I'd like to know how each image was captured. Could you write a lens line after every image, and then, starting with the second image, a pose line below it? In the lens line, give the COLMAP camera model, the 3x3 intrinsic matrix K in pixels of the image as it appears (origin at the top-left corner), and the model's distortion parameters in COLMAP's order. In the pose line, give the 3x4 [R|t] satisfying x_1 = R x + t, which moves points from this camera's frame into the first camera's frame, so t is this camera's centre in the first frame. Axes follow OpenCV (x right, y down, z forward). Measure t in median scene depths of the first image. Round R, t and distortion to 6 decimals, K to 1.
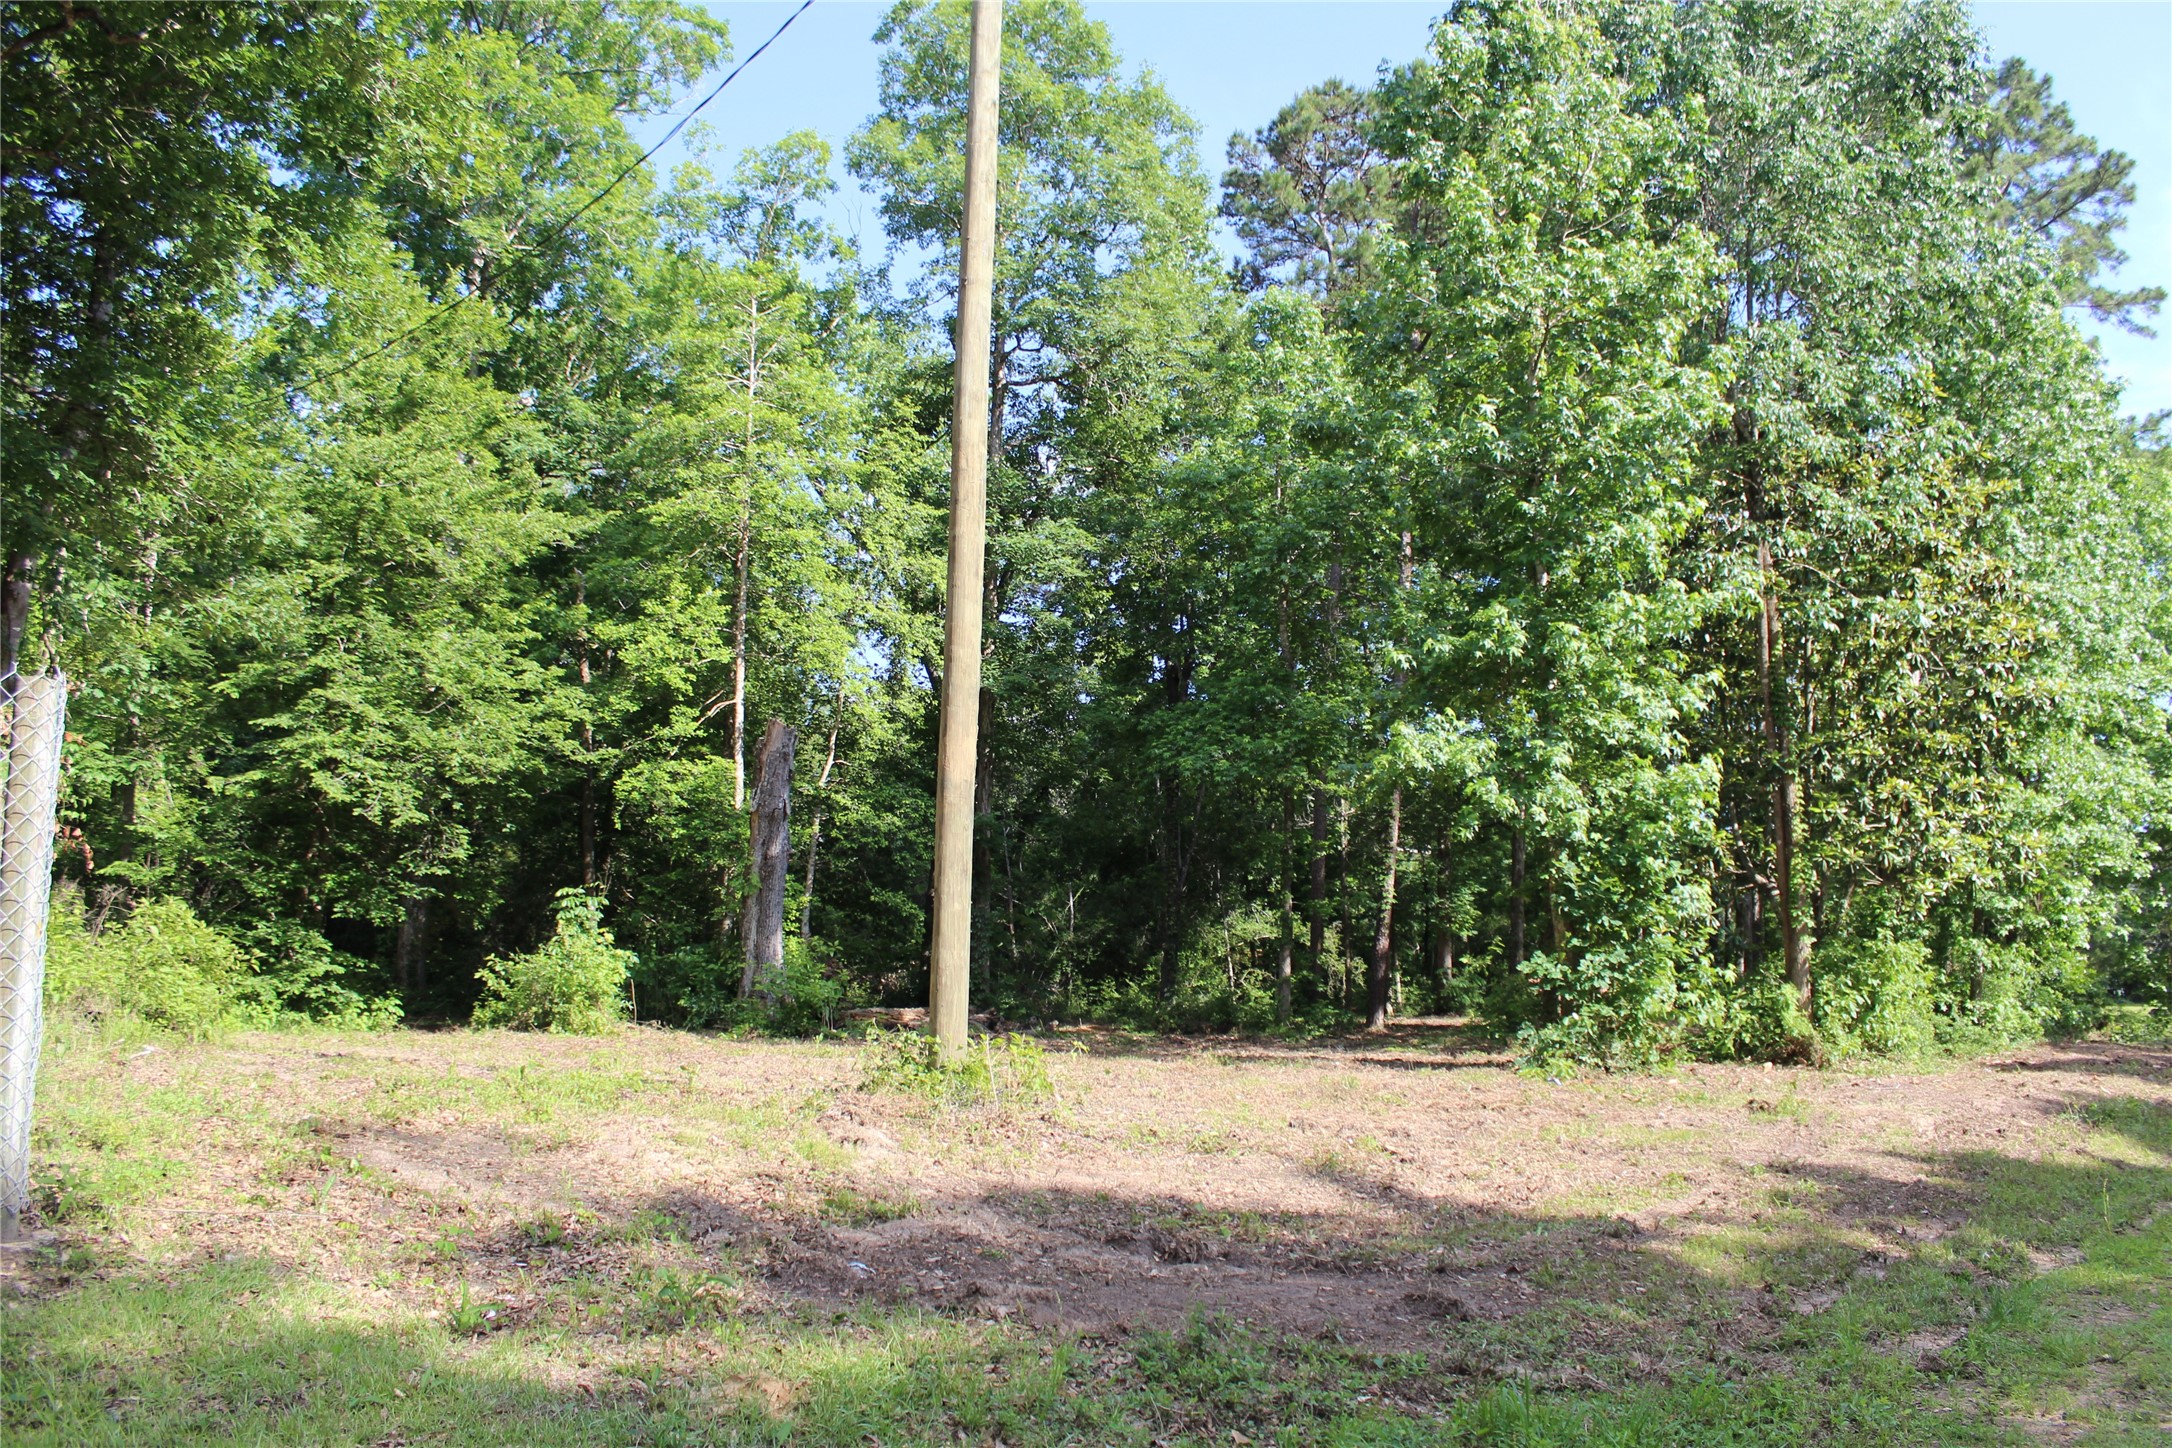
lens RADIAL K [[1795.8, 0, 1094.0], [0, 1795.8, 694.0], [0, 0, 1]] dist [-0.164228, 0.131481]
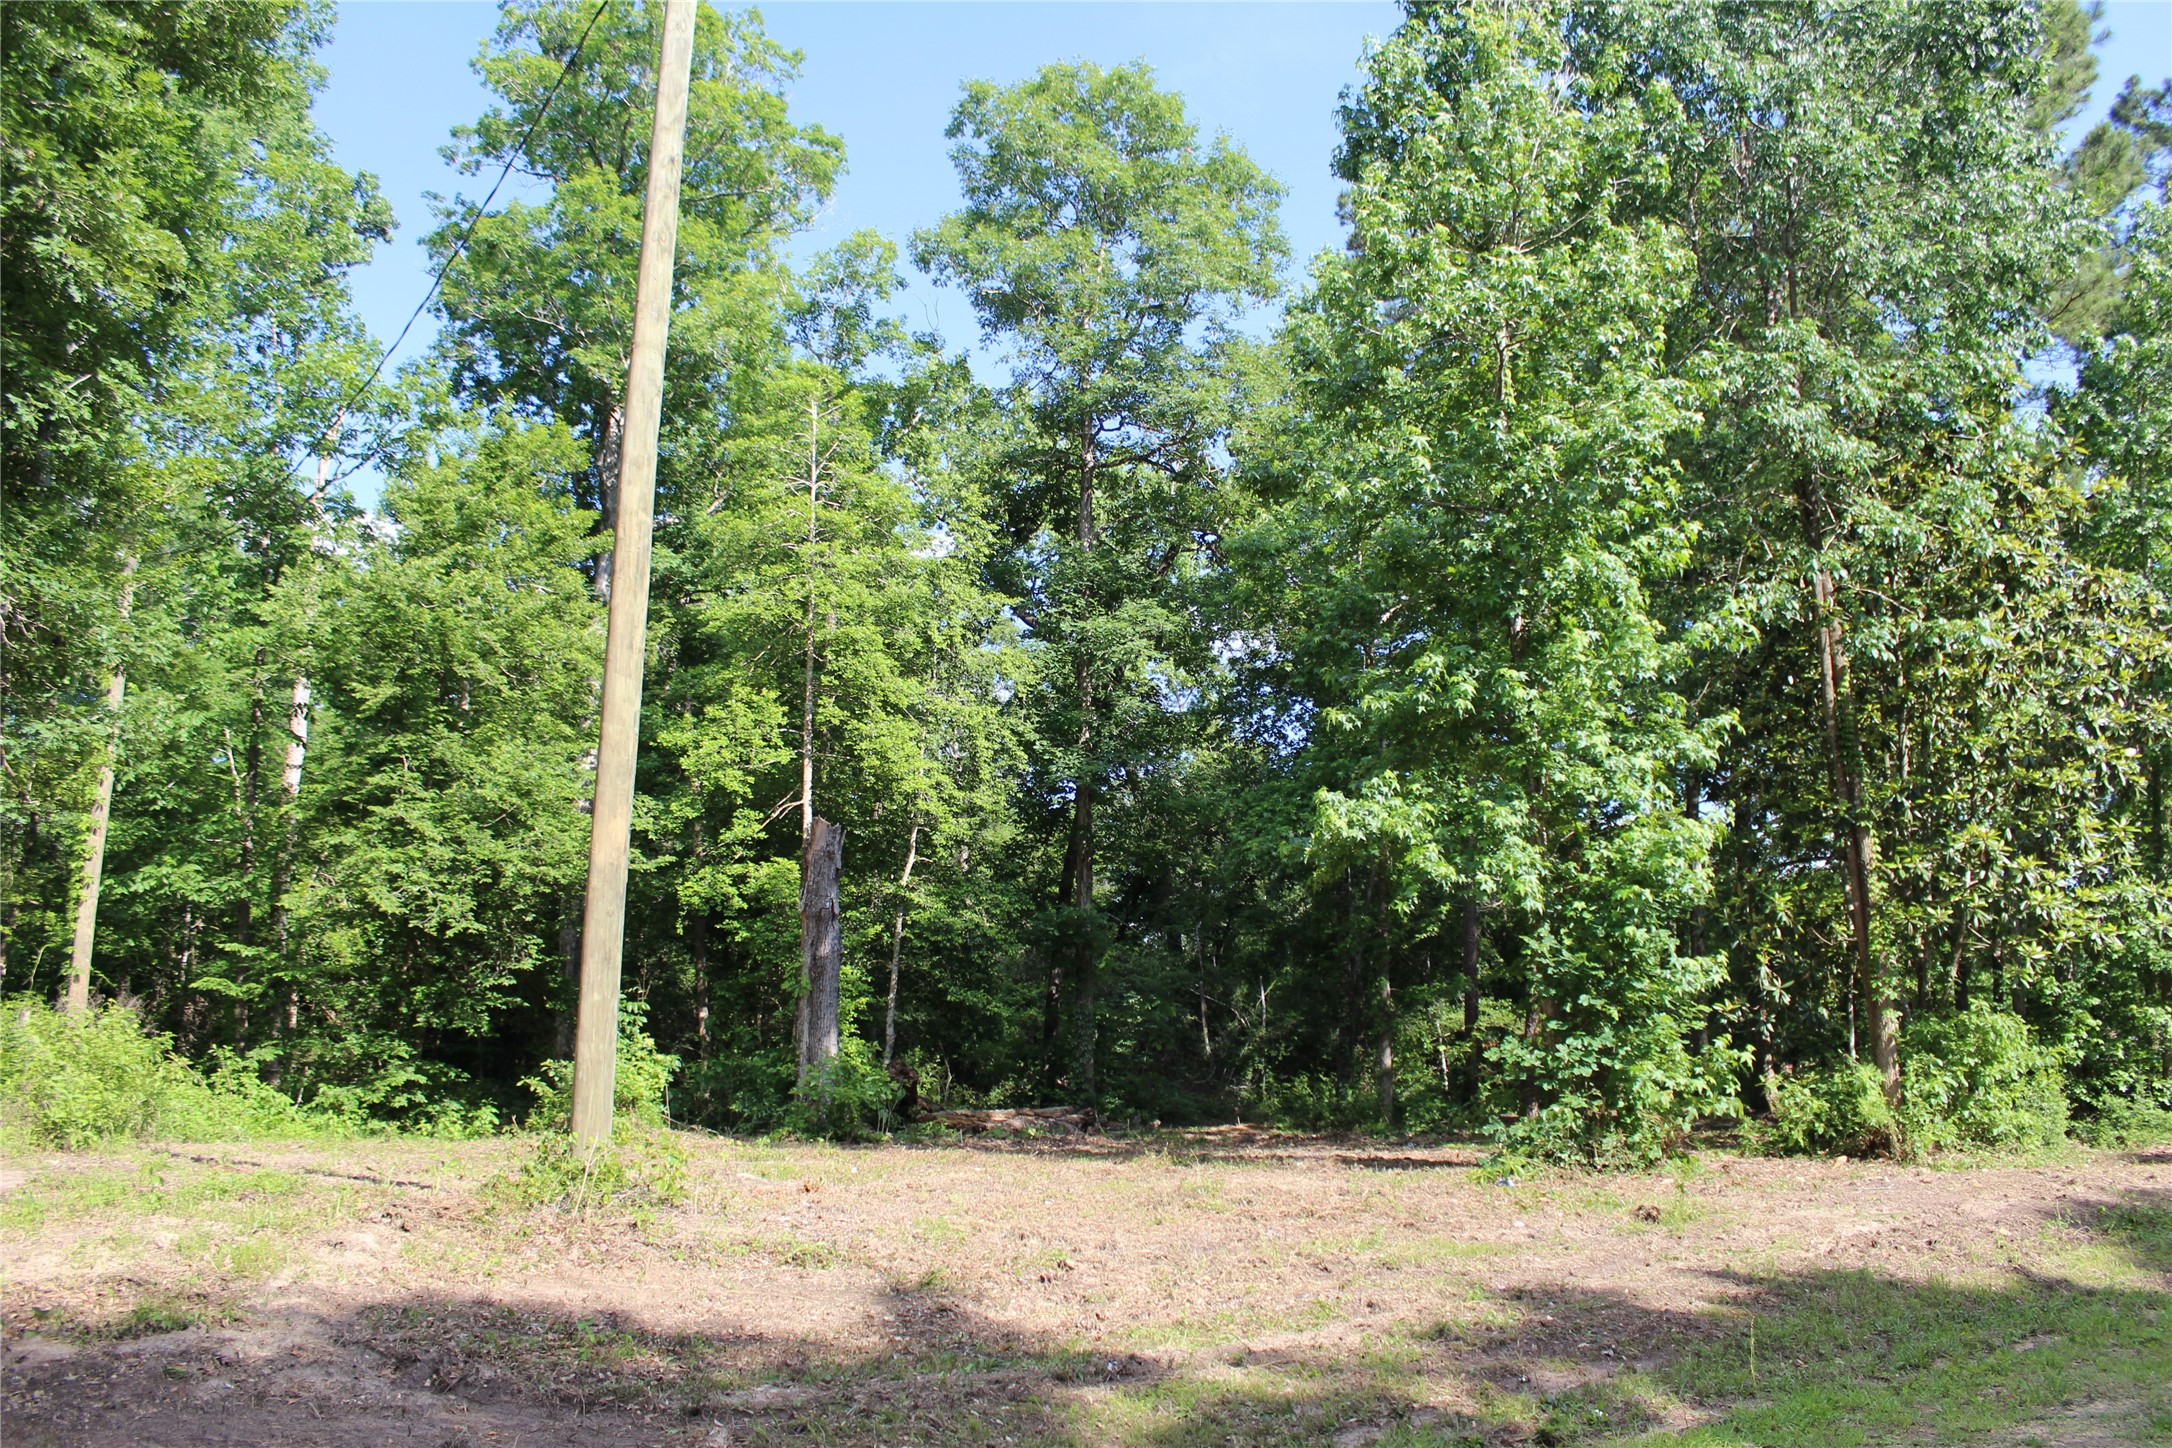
lens RADIAL K [[1795.8, 0, 1094.0], [0, 1795.8, 694.0], [0, 0, 1]] dist [-0.164228, 0.131481]
pose [[0.981259, -0.056842, -0.184116, 0.167240], [0.046600, 0.997141, -0.059492, 0.012428], [0.186972, 0.049797, 0.981102, 0.057124]]
